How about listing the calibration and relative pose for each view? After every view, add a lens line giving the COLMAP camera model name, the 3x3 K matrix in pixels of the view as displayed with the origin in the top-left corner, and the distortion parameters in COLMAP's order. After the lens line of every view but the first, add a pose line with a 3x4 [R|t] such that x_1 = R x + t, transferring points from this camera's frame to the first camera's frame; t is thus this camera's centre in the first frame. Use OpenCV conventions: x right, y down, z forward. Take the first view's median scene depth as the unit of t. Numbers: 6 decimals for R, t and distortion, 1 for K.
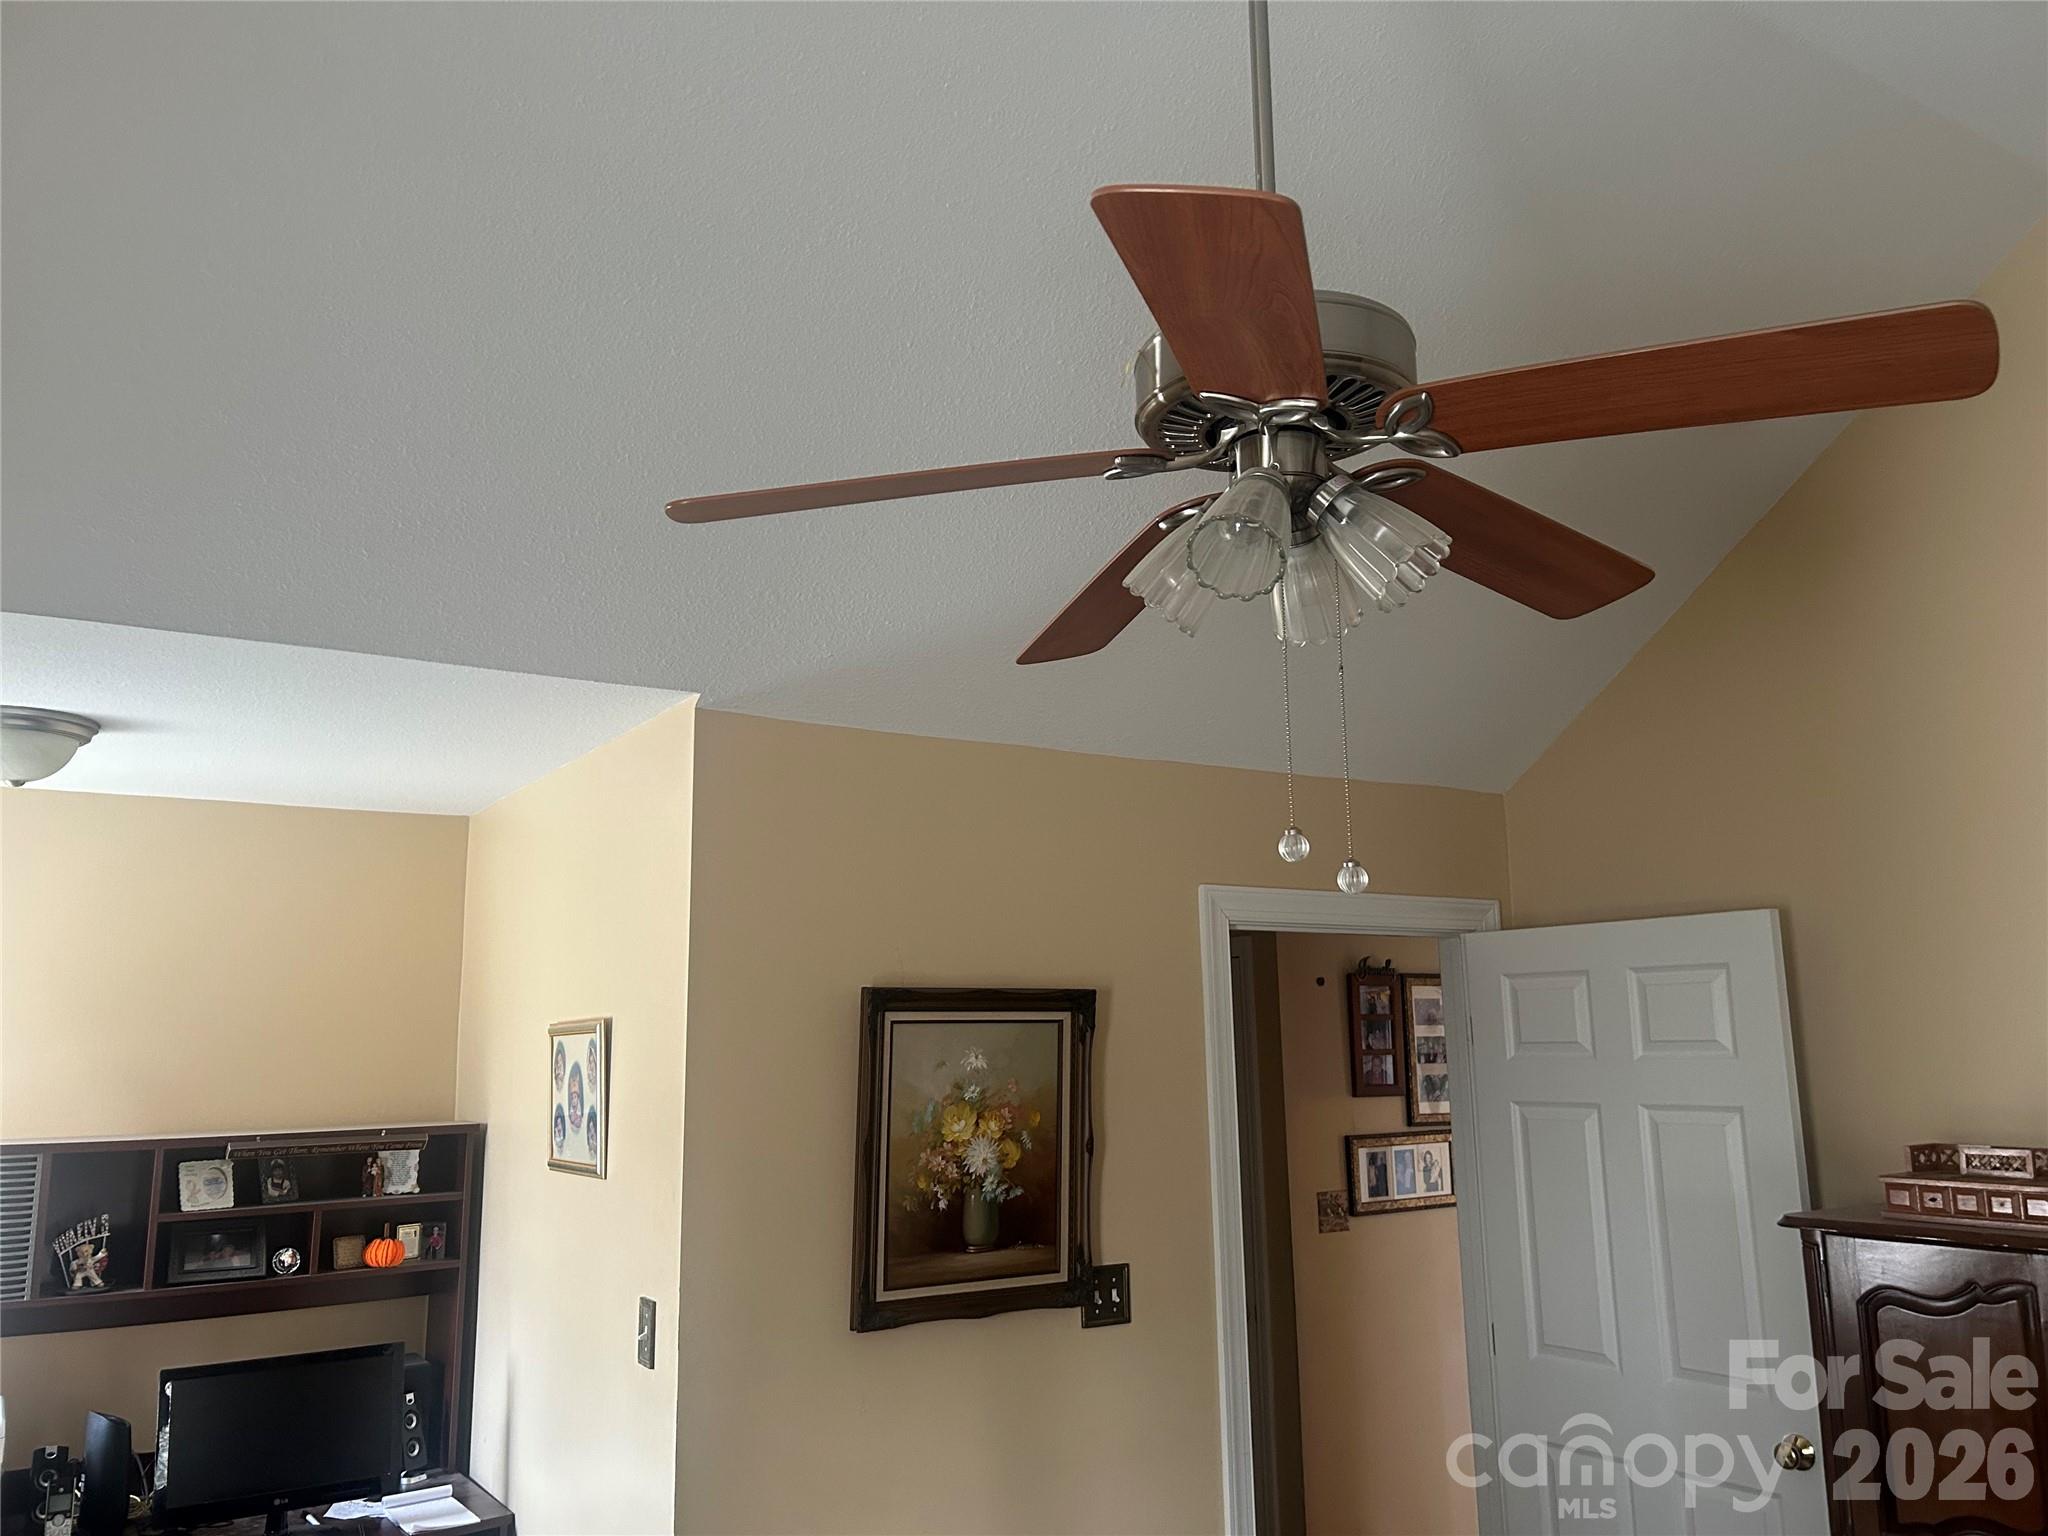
lens RADIAL K [[1554.8, 0, 1025.6], [0, 1554.8, 773.2], [0, 0, 1]] dist [0.058886, -0.055491]
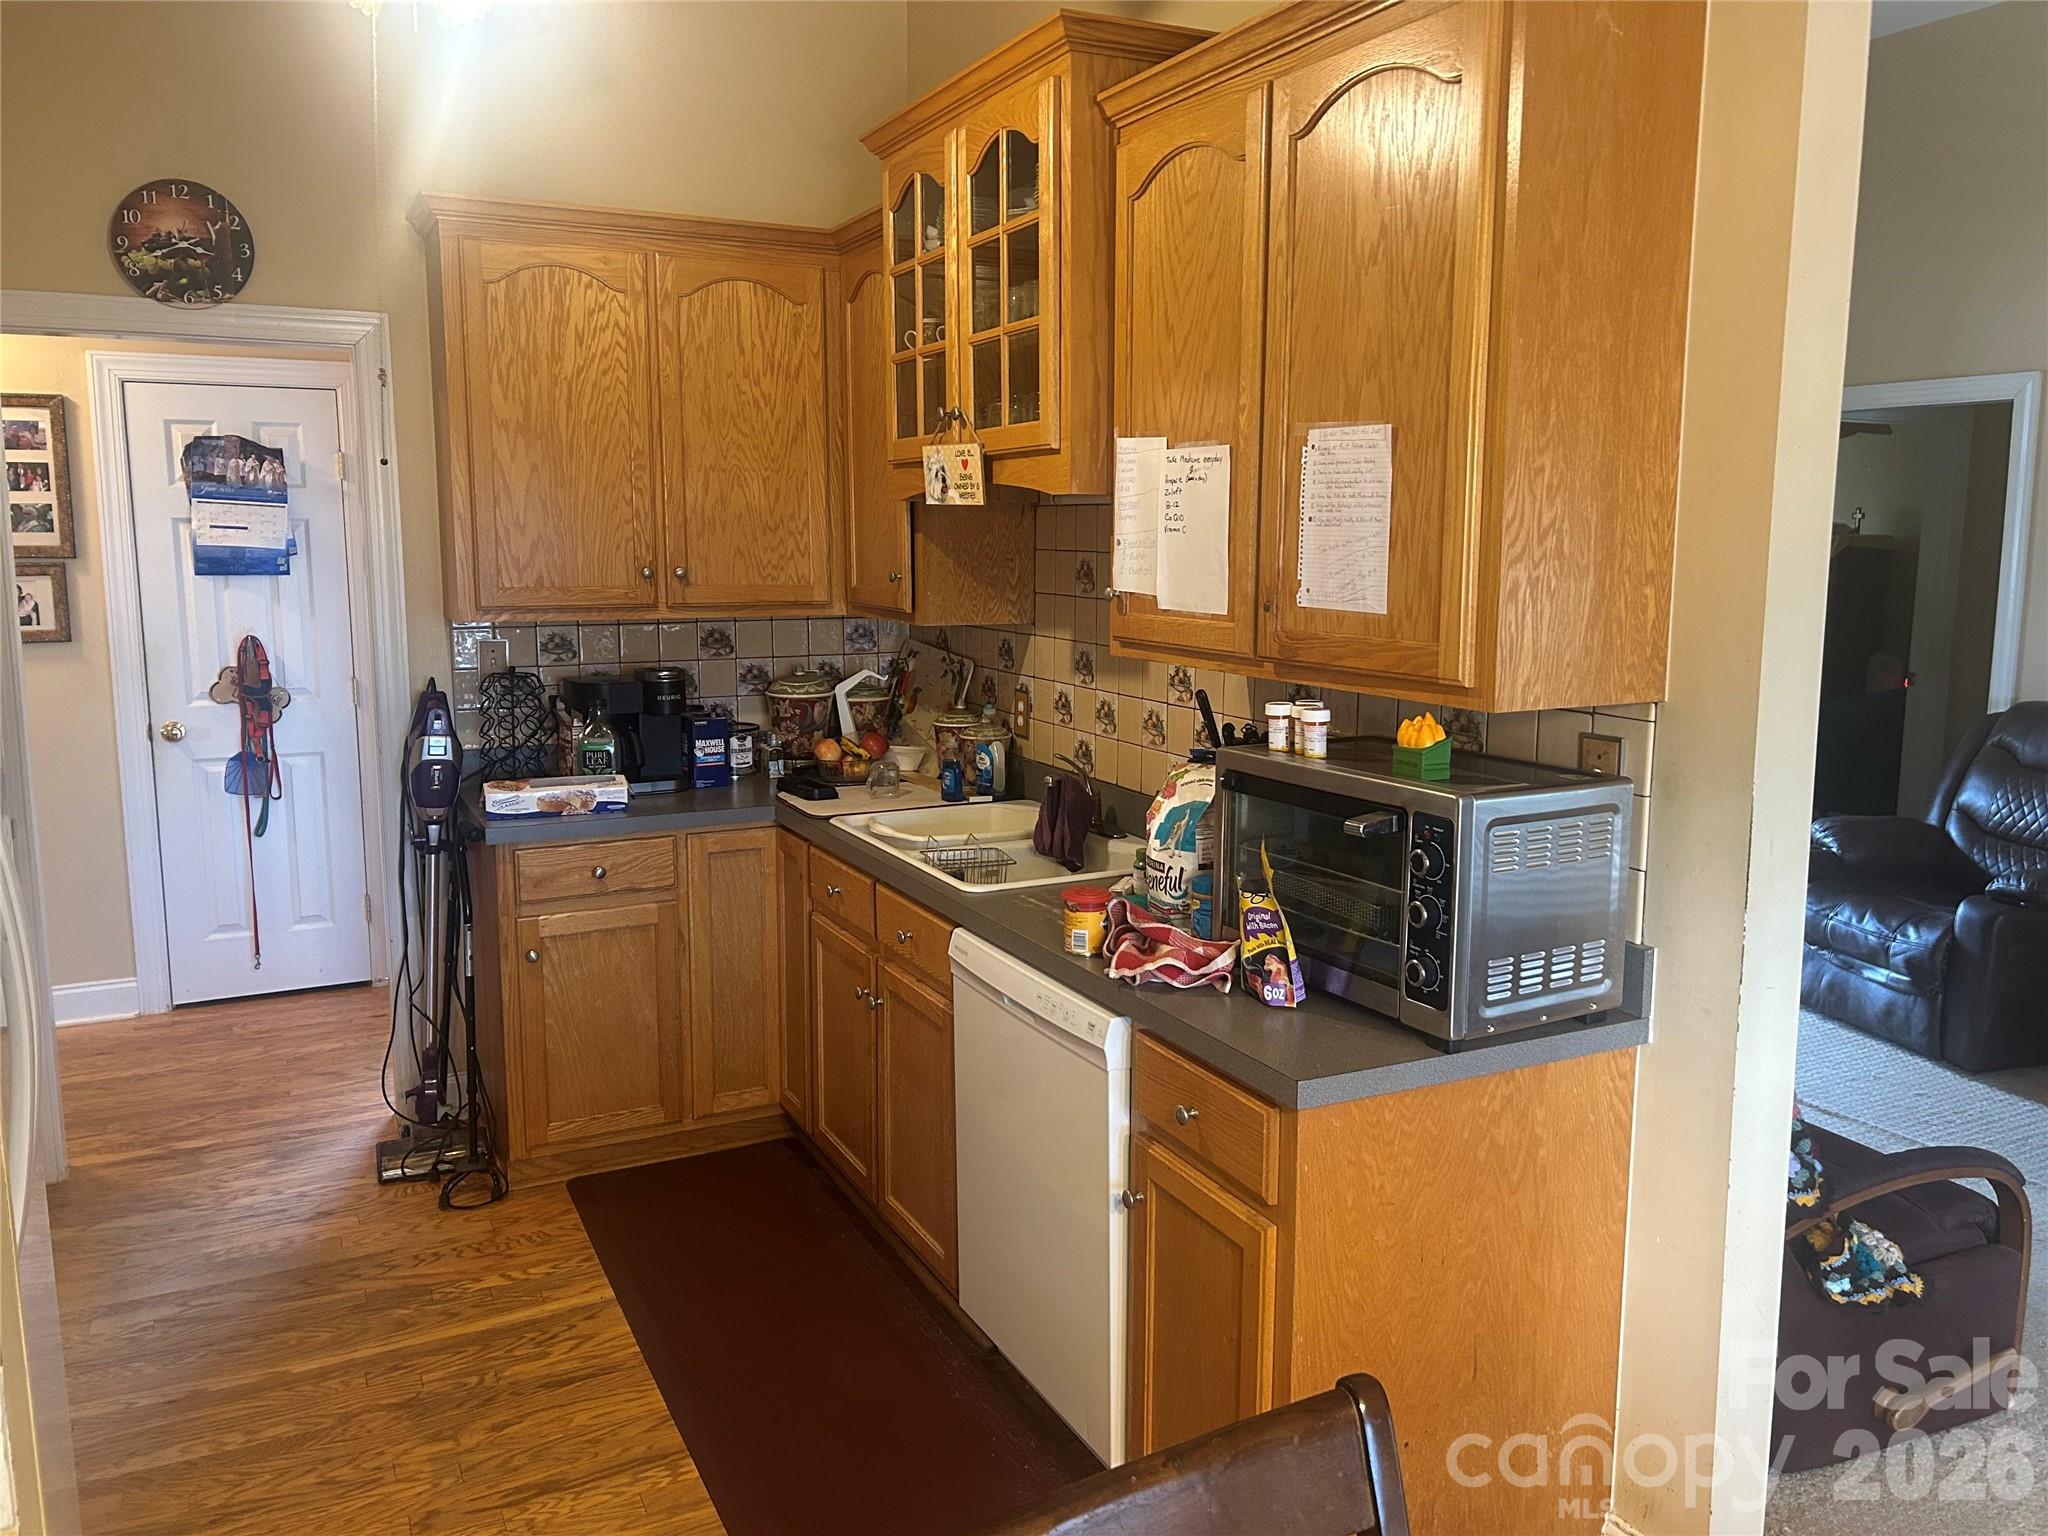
lens RADIAL K [[1554.8, 0, 1041.2], [0, 1554.8, 735.2], [0, 0, 1]] dist [0.058886, -0.055491]
pose [[0.995680, 0.028224, -0.088457, 1.482361], [0.000318, 0.951641, 0.307213, 0.059420], [0.092850, -0.305913, 0.947521, 0.214837]]
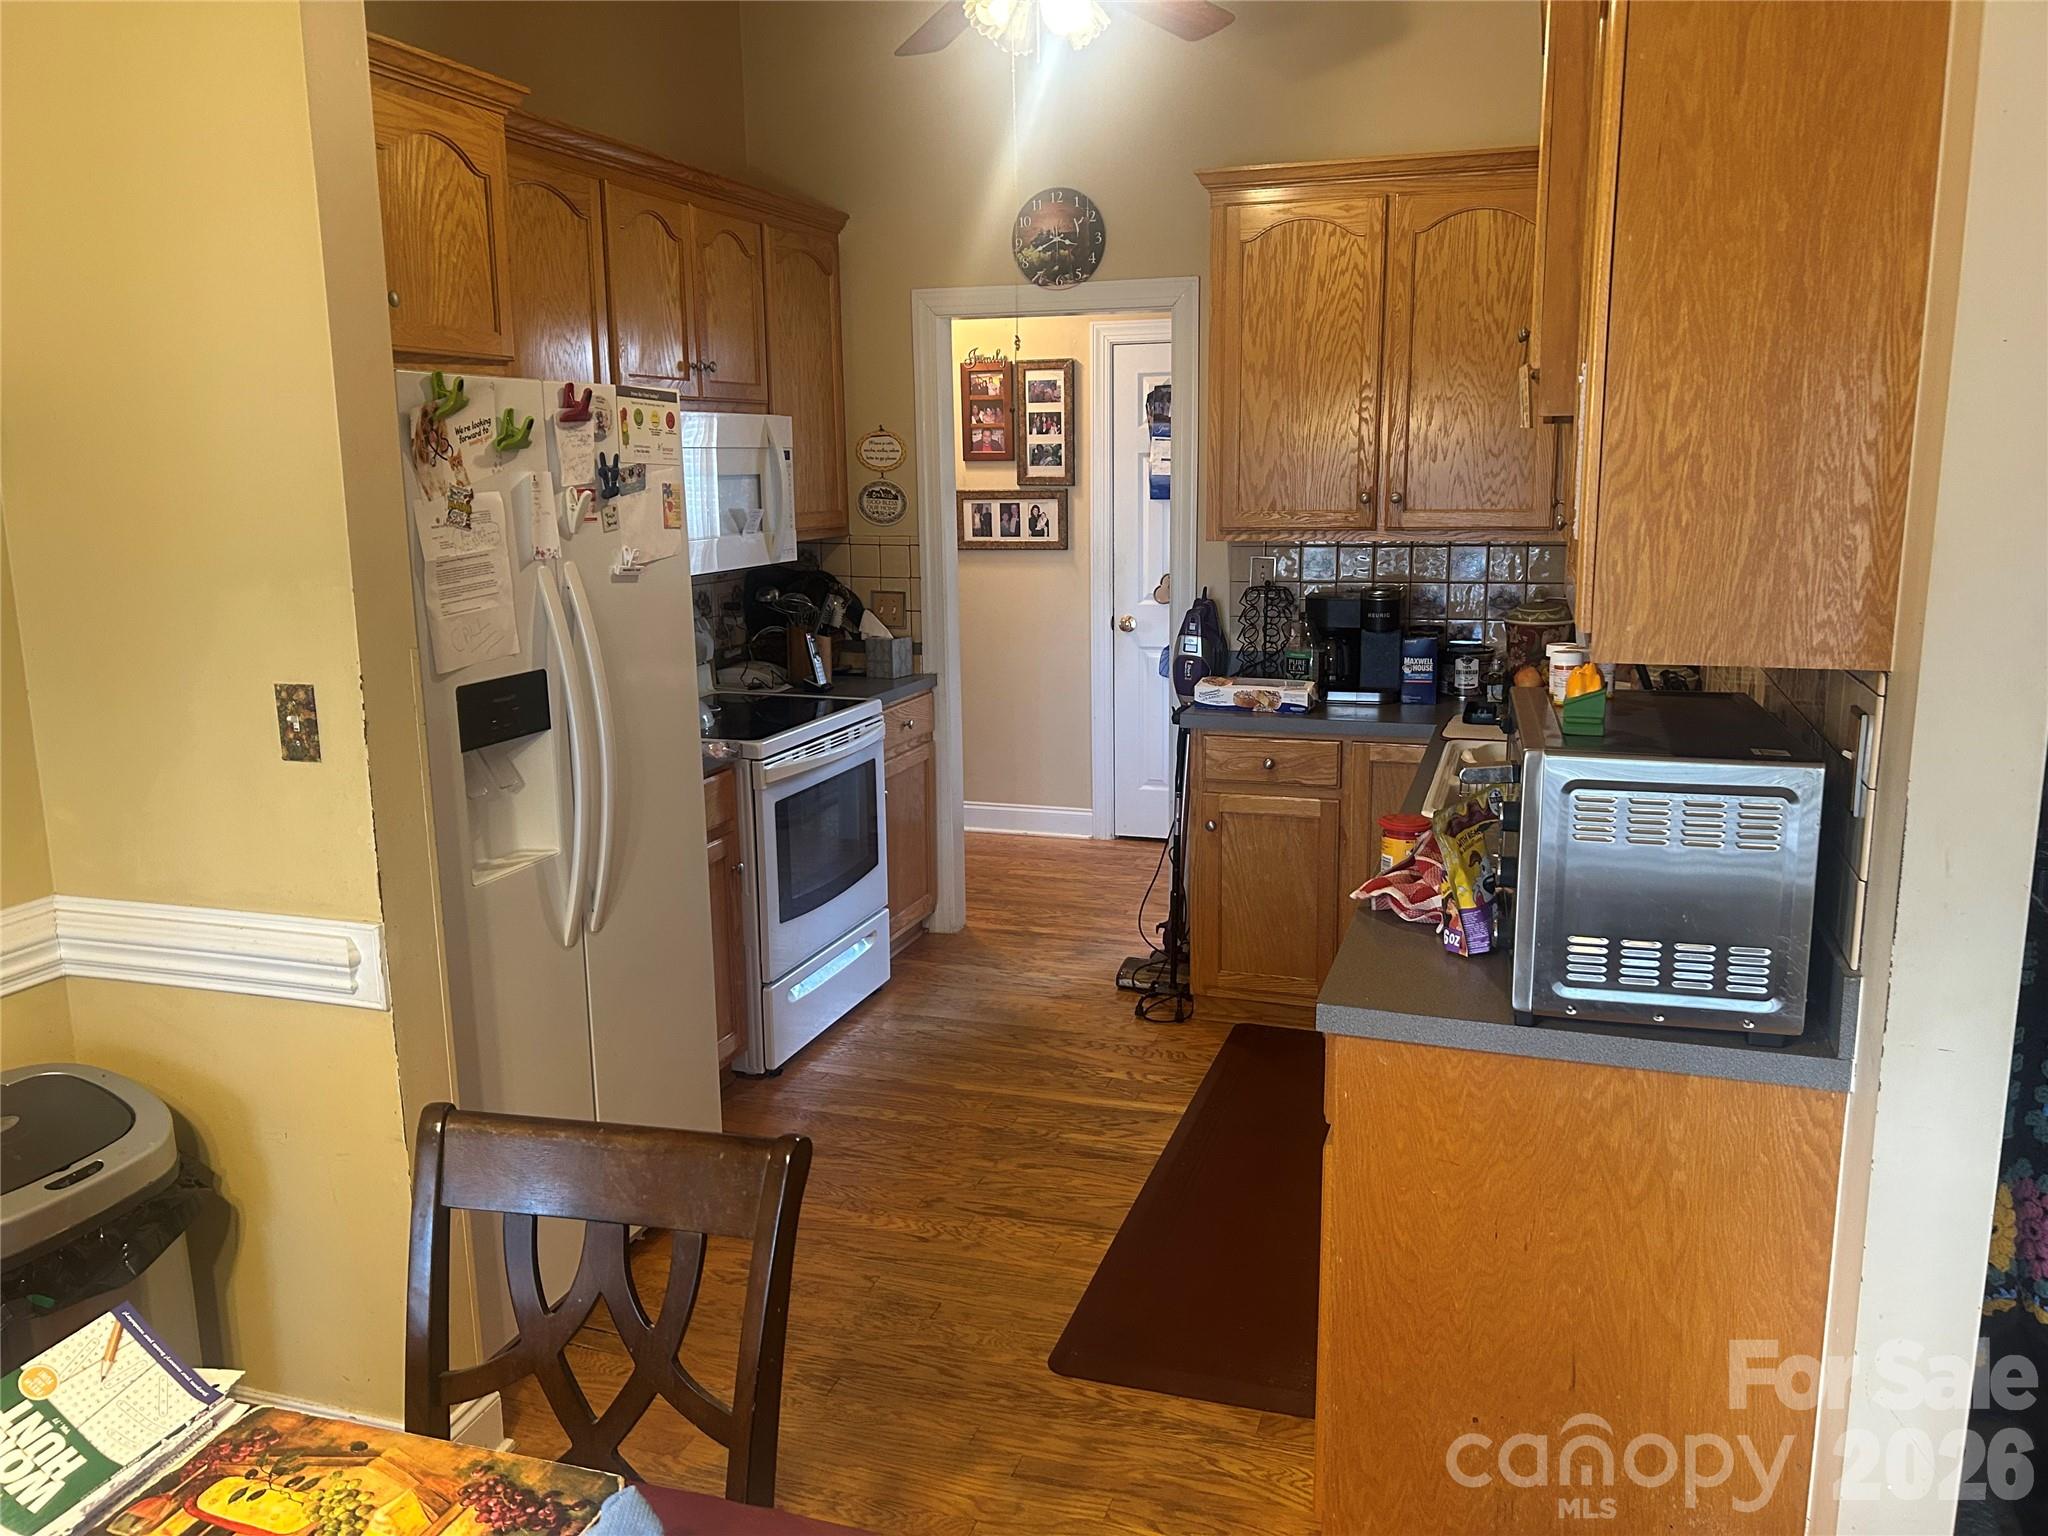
lens RADIAL K [[1554.8, 0, 1043.8], [0, 1554.8, 744.8], [0, 0, 1]] dist [0.058886, -0.055491]
pose [[0.638007, 0.147600, -0.755752, 1.918434], [0.138452, 0.943474, 0.301144, 0.075326], [0.757482, -0.296768, 0.581507, 0.346565]]
